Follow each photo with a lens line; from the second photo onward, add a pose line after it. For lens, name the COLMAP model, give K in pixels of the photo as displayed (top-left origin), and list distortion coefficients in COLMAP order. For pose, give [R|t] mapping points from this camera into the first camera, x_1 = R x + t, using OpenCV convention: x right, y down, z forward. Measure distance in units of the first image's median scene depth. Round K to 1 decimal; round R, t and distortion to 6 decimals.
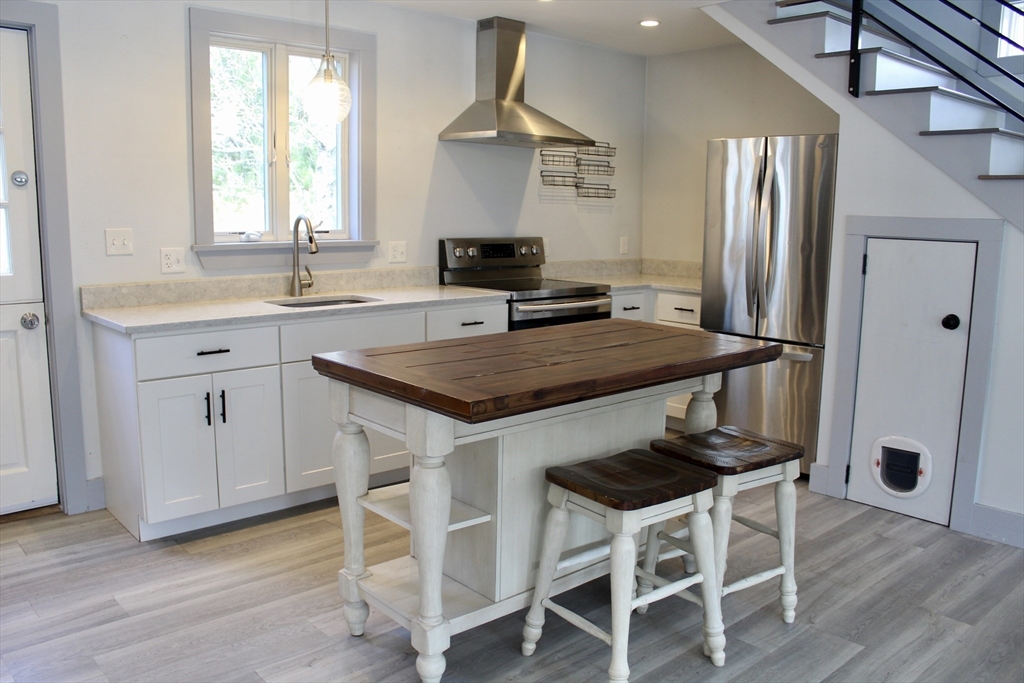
lens RADIAL K [[853.7, 0, 510.5], [0, 853.7, 335.4], [0, 0, 1]] dist [-0.158427, 0.125984]
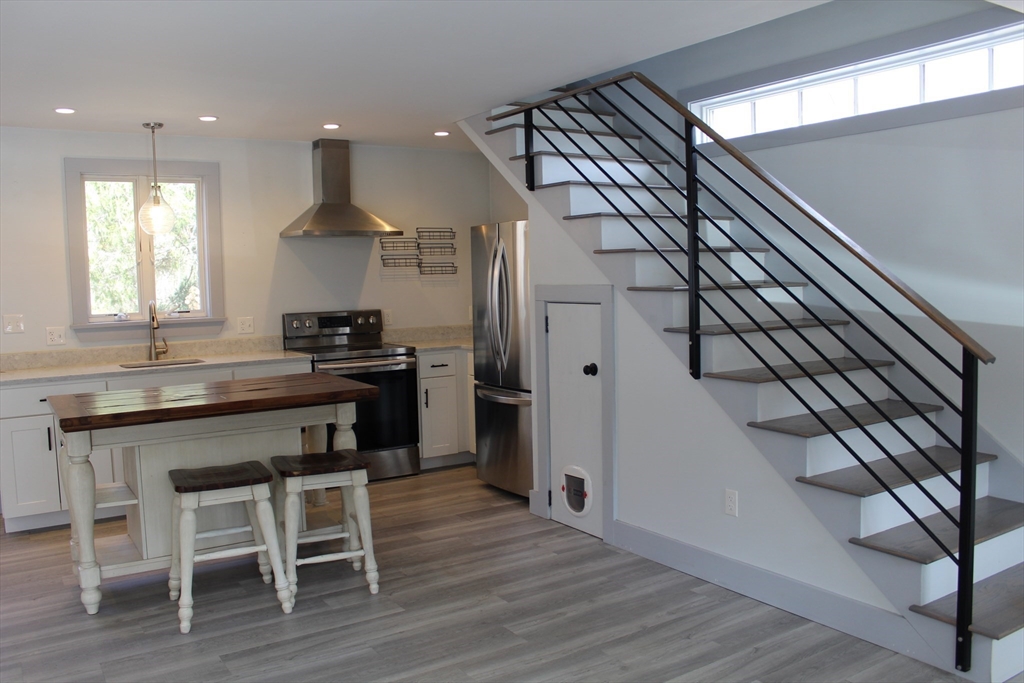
lens RADIAL K [[853.7, 0, 509.2], [0, 853.7, 342.9], [0, 0, 1]] dist [-0.158427, 0.125984]
pose [[0.987964, -0.024131, -0.152791, 0.534901], [0.013837, 0.997584, -0.068082, 0.025170], [0.154064, 0.065148, 0.985911, -0.234160]]
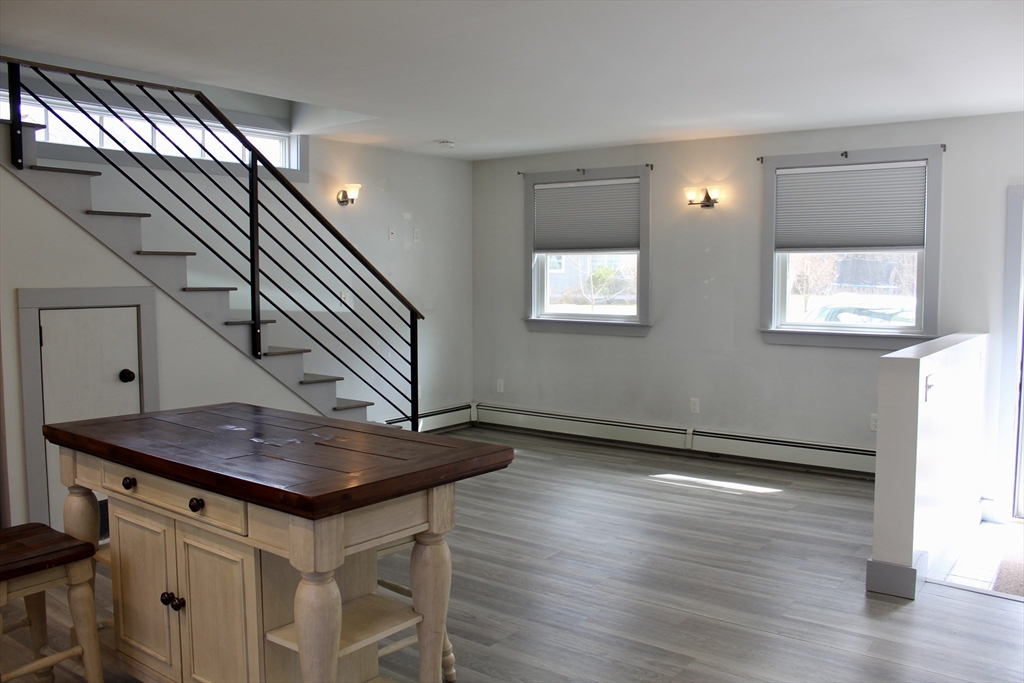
lens RADIAL K [[853.7, 0, 505.7], [0, 853.7, 341.9], [0, 0, 1]] dist [-0.158427, 0.125984]
pose [[-0.196335, -0.091748, 0.976235, -0.622327], [0.142571, 0.982361, 0.120997, -0.113360], [-0.970117, 0.162939, -0.179791, 0.603991]]
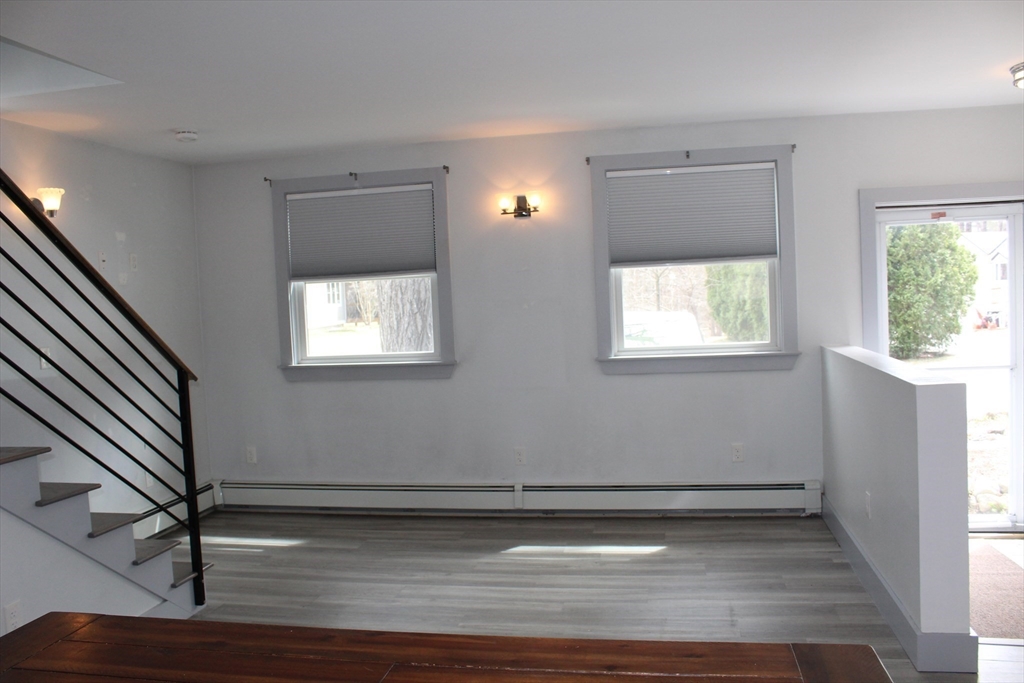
lens RADIAL K [[853.7, 0, 509.6], [0, 853.7, 340.9], [0, 0, 1]] dist [-0.158427, 0.125984]
pose [[-0.610335, -0.030791, 0.791545, -0.179548], [0.152311, 0.976038, 0.155409, -0.137255], [-0.777363, 0.215412, -0.591020, 0.755546]]
